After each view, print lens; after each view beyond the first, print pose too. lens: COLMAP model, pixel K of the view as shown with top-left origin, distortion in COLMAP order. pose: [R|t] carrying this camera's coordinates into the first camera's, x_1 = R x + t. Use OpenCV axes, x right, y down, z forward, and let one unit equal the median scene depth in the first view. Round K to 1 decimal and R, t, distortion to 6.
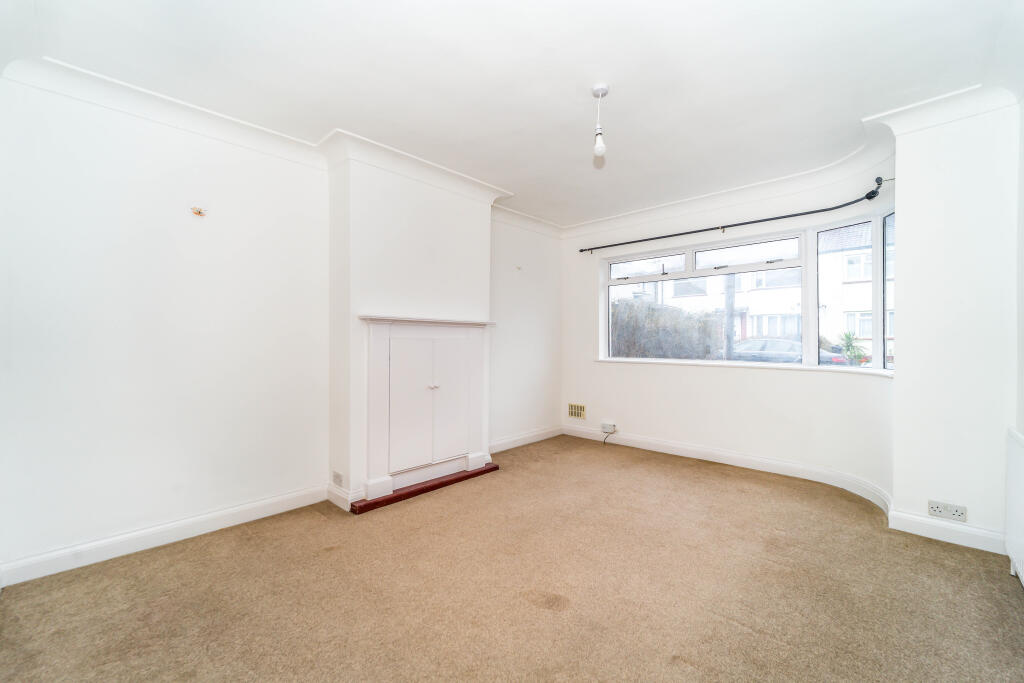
lens RADIAL K [[423.0, 0, 502.4], [0, 423.0, 335.7], [0, 0, 1]] dist [-0.000610, -0.000283]
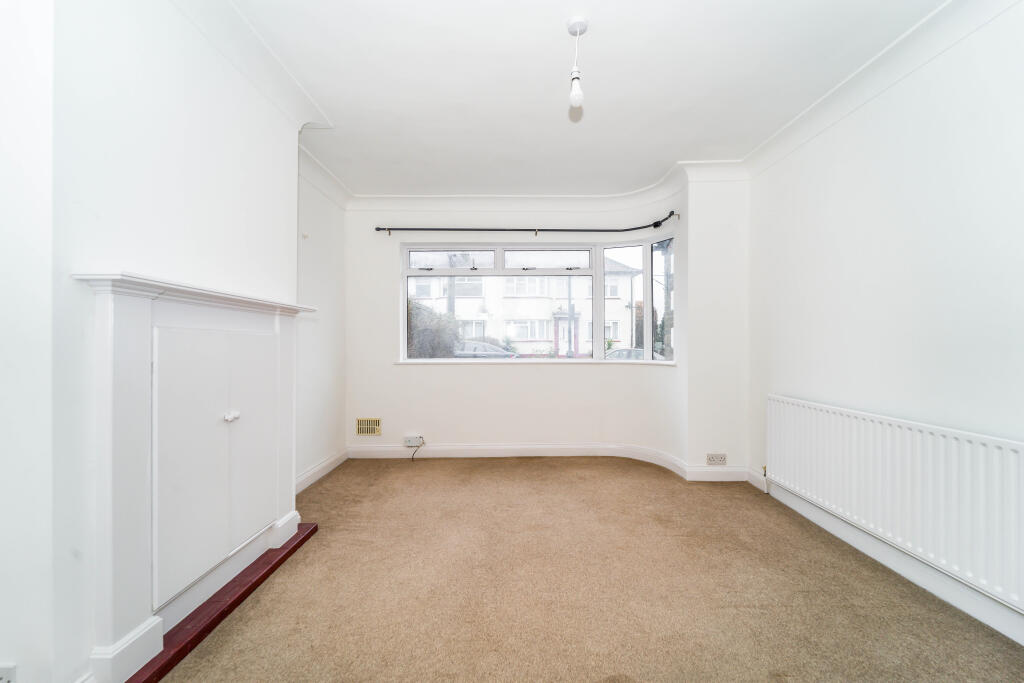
lens RADIAL K [[427.8, 0, 586.5], [0, 427.8, 338.7], [0, 0, 1]] dist [0.000581, -0.000339]
pose [[0.708293, 0.001160, 0.705917, -0.178185], [-0.003950, 0.999990, 0.002321, 0.010614], [-0.705907, -0.004433, 0.708290, 0.214179]]
